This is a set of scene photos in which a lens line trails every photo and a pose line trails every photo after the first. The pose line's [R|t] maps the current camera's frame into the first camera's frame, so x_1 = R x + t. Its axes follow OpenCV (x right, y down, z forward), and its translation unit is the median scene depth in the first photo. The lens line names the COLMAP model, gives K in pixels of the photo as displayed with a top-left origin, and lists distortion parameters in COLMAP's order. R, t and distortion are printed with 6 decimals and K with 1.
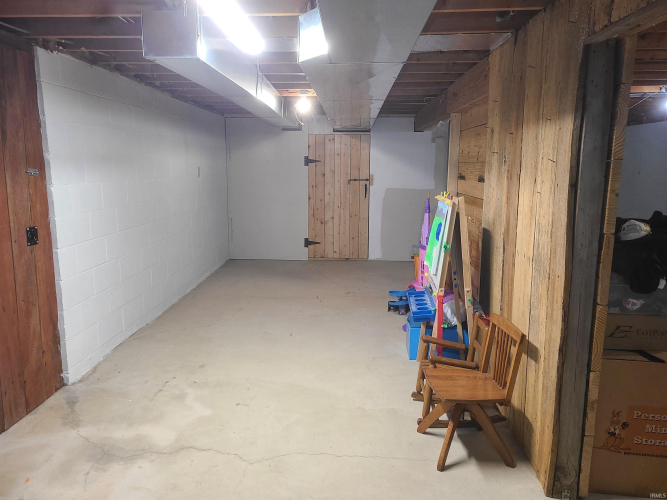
lens RADIAL K [[501.7, 0, 333.5], [0, 501.7, 250.0], [0, 0, 1]] dist [0.005138, 0.001628]
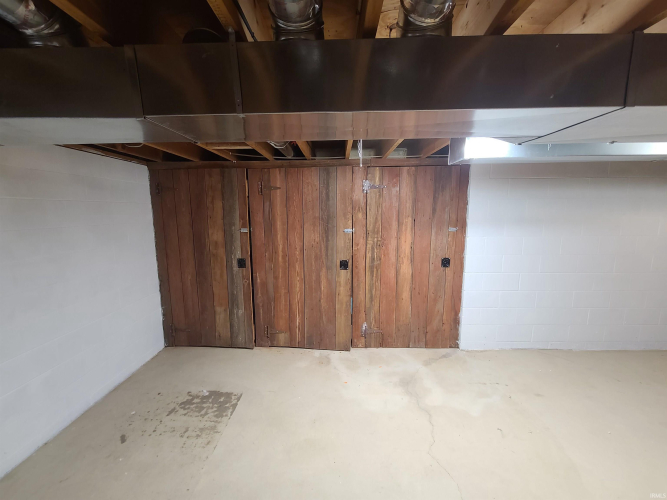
lens RADIAL K [[270.6, 0, 333.5], [0, 270.6, 250.0], [0, 0, 1]] dist [-0.003186, -0.000241]
pose [[-0.001529, 0.134662, -0.990890, 0.413655], [-0.161604, 0.977834, 0.133137, -0.142833], [0.986854, 0.160336, 0.020267, 0.554114]]
